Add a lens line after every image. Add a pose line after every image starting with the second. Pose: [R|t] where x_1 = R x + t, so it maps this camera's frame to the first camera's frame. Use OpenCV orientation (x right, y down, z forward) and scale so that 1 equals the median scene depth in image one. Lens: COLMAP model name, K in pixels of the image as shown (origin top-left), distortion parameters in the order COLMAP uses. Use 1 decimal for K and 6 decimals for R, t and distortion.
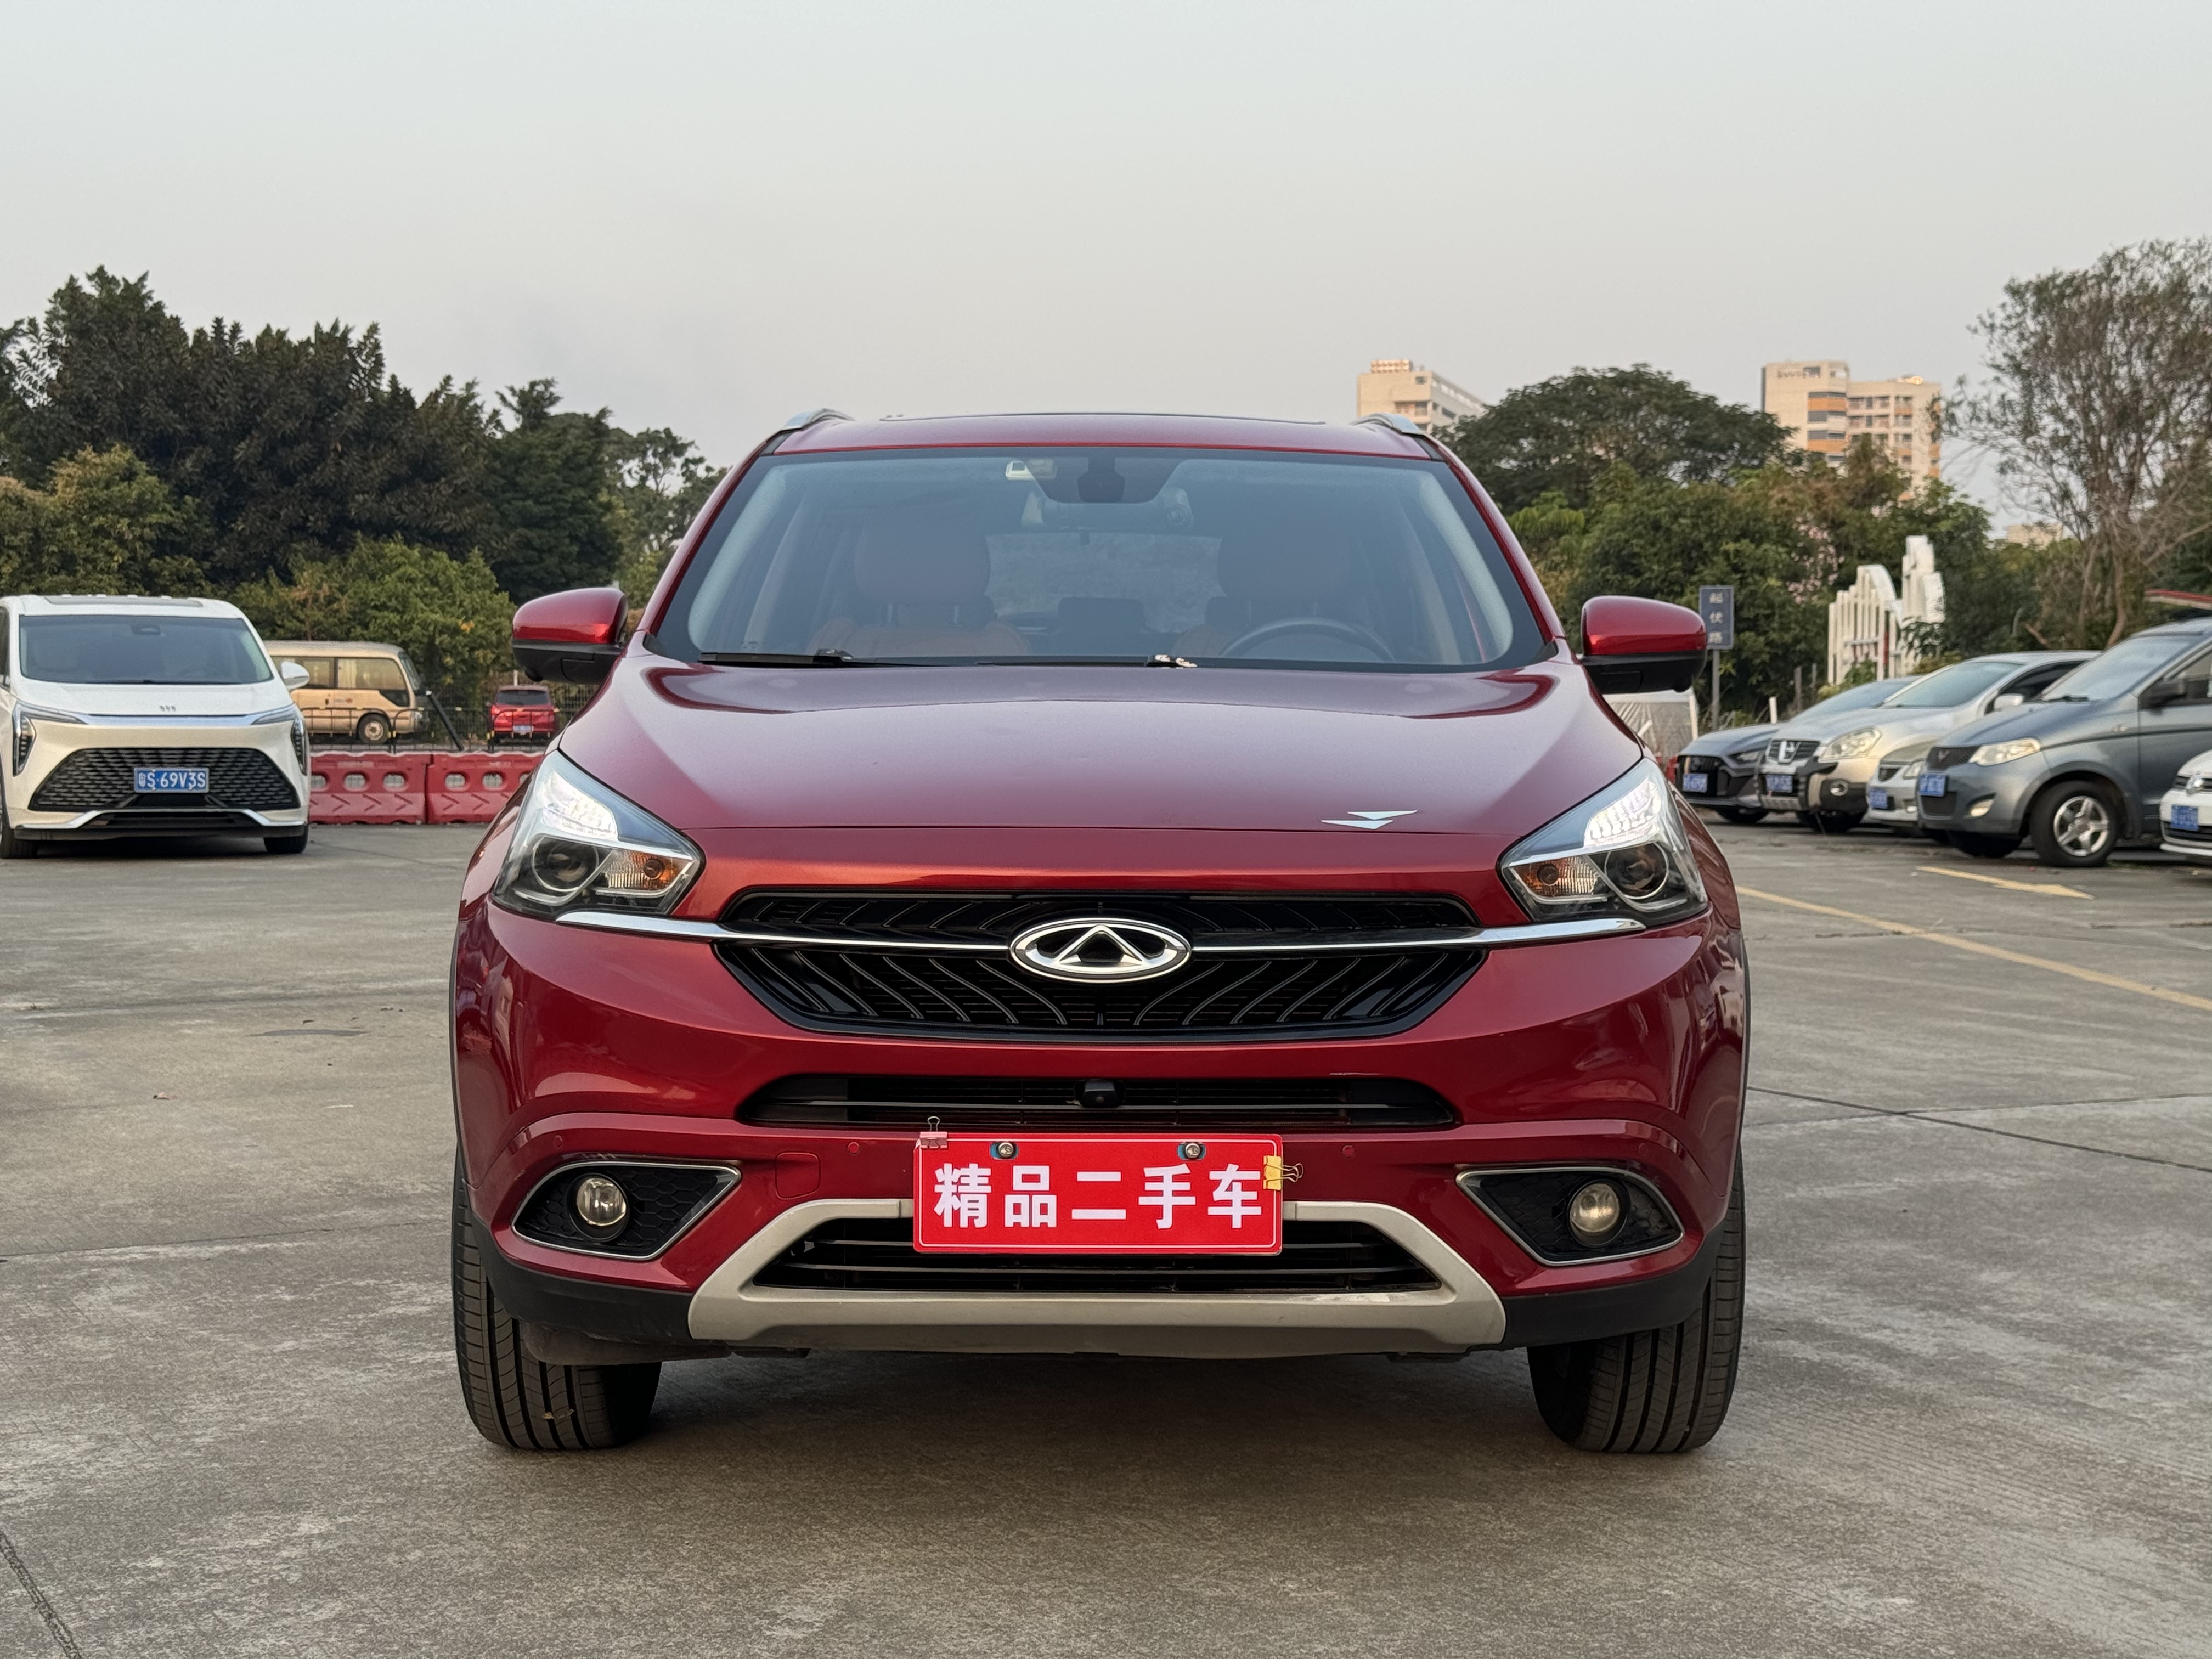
lens RADIAL K [[3166.0, 0, 1106.0], [0, 3166.0, 829.5], [0, 0, 1]] dist [0.144008, -0.095494]
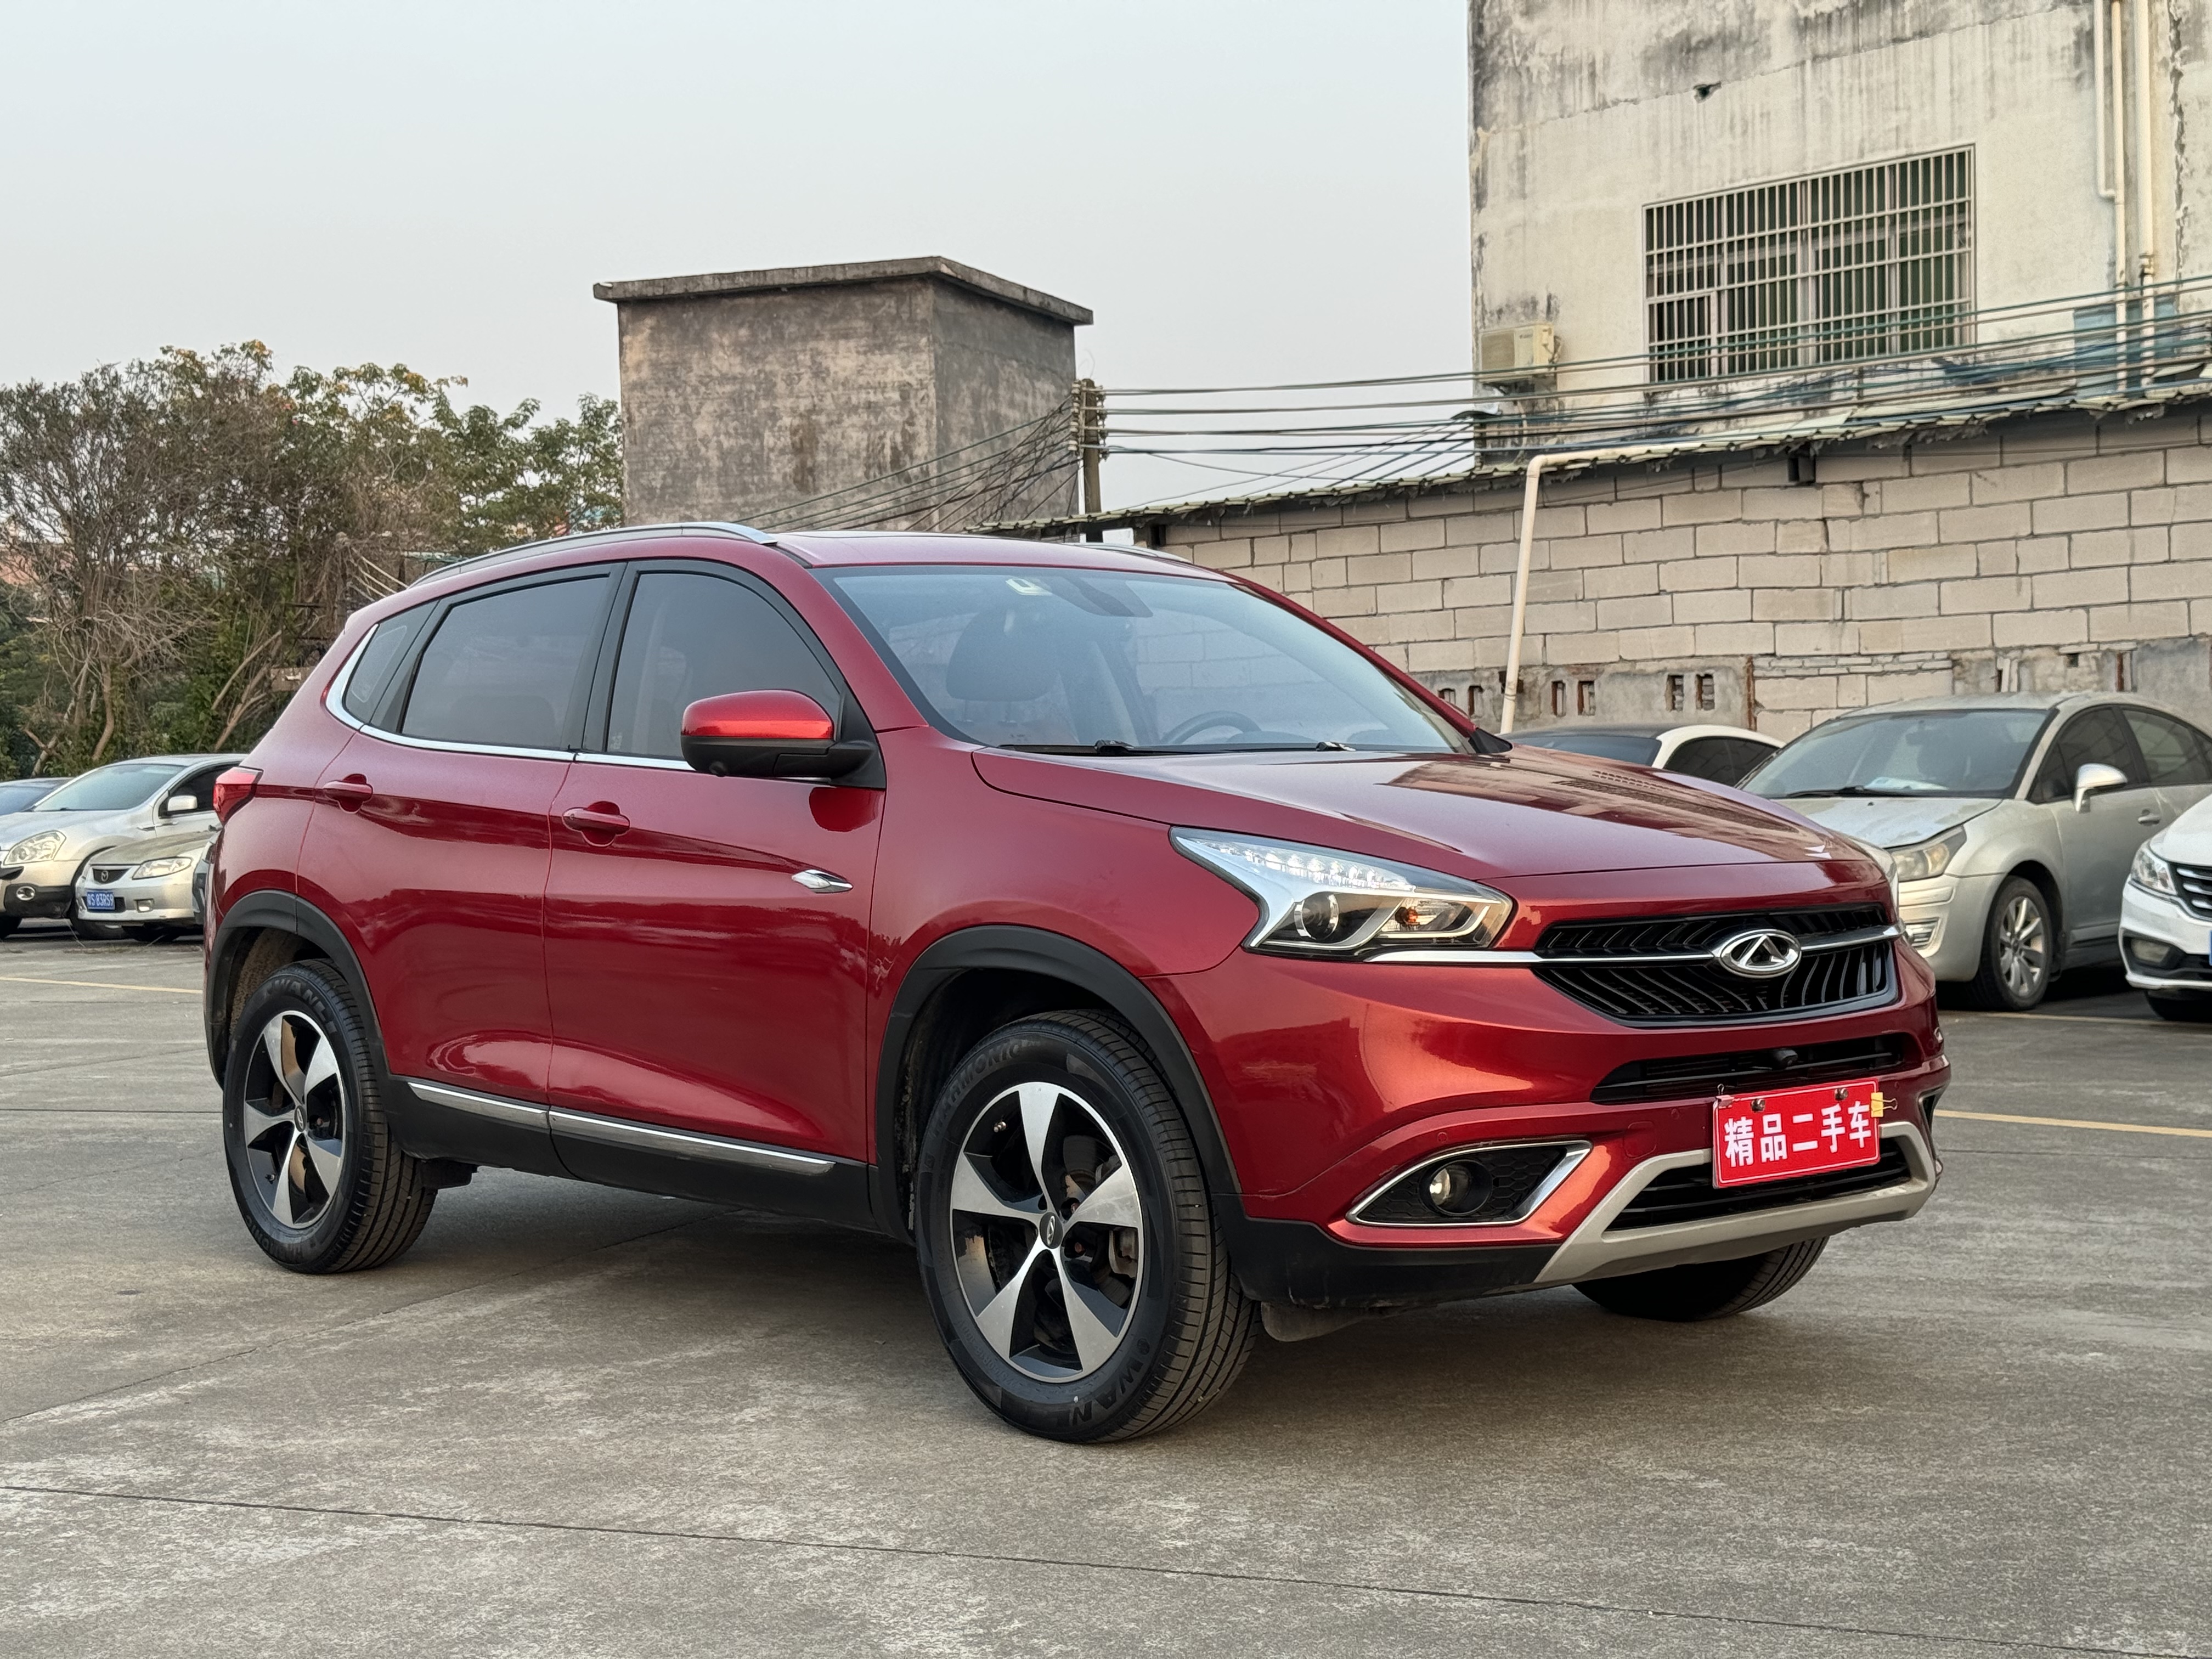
lens RADIAL K [[3166.0, 0, 1106.0], [0, 3166.0, 829.5], [0, 0, 1]] dist [0.144008, -0.095494]
pose [[0.746689, -0.029859, 0.664503, -1.104193], [0.051897, 0.998562, -0.013446, -0.010752], [-0.663146, 0.044525, 0.747165, 0.169281]]
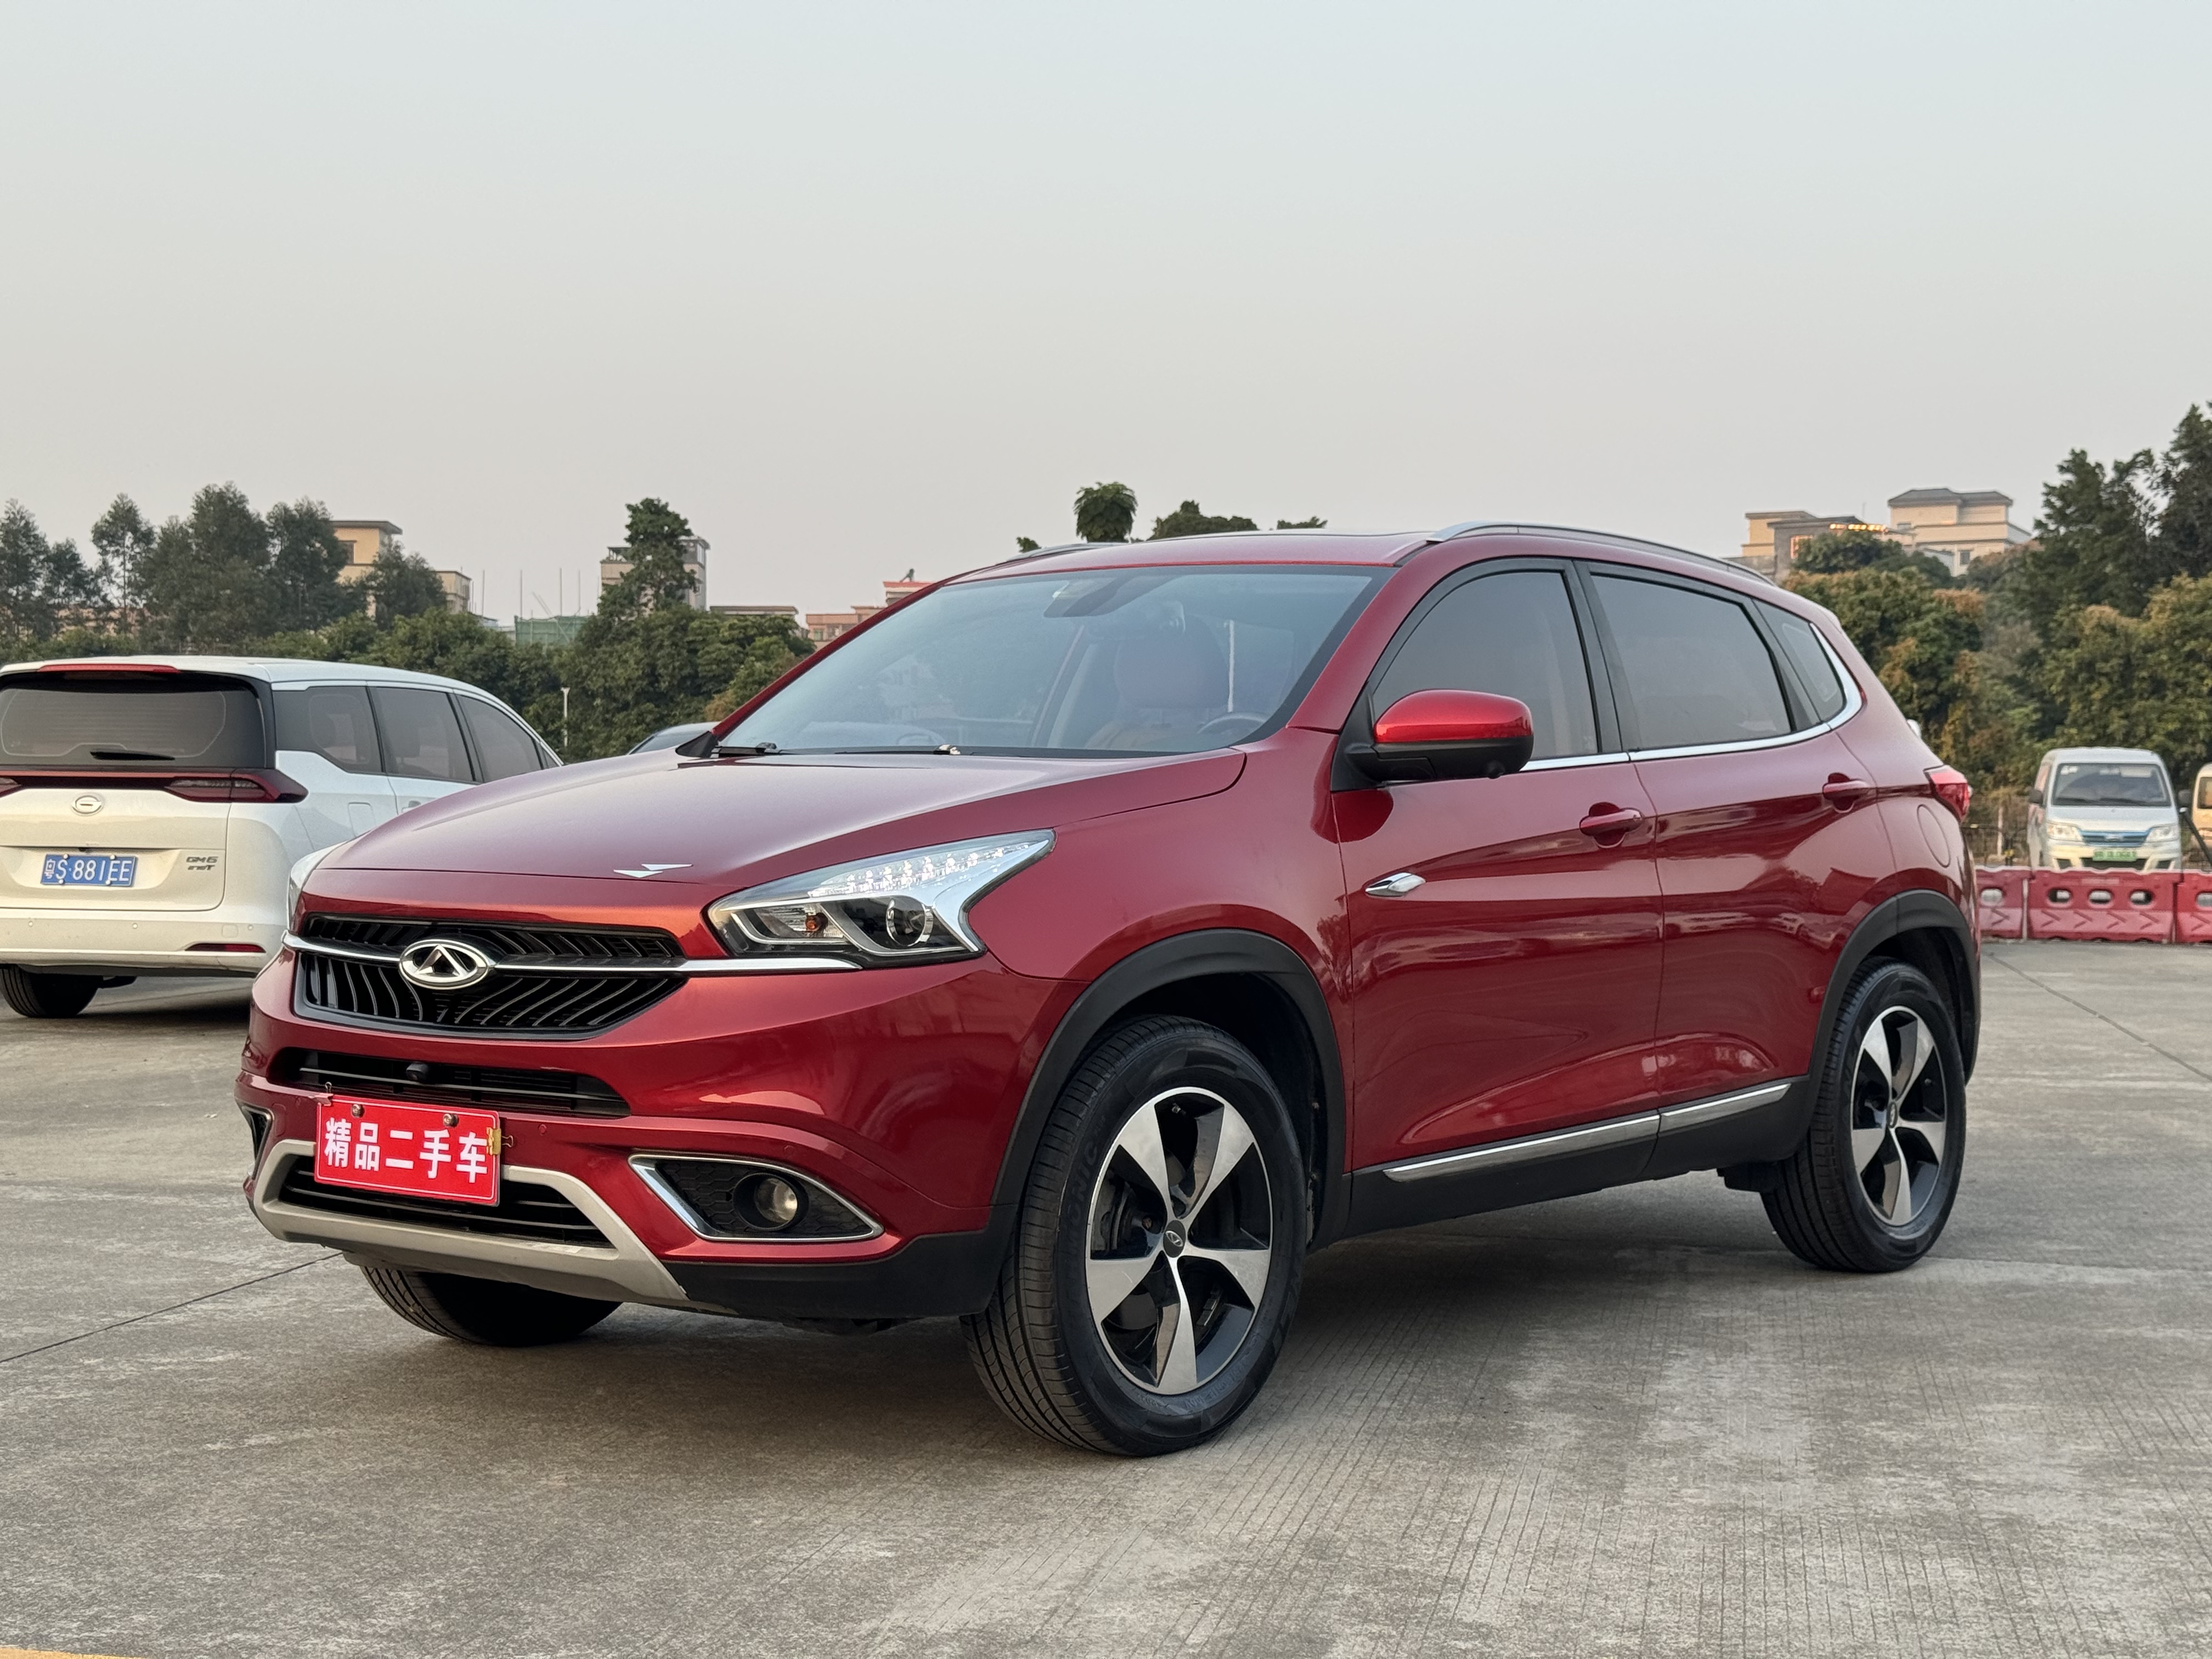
lens RADIAL K [[3166.0, 0, 1106.0], [0, 3166.0, 829.5], [0, 0, 1]] dist [0.144008, -0.095494]
pose [[0.771131, 0.009522, -0.636605, 1.040910], [-0.034642, 0.999034, -0.027020, 0.008580], [0.635733, 0.042889, 0.770716, 0.158191]]
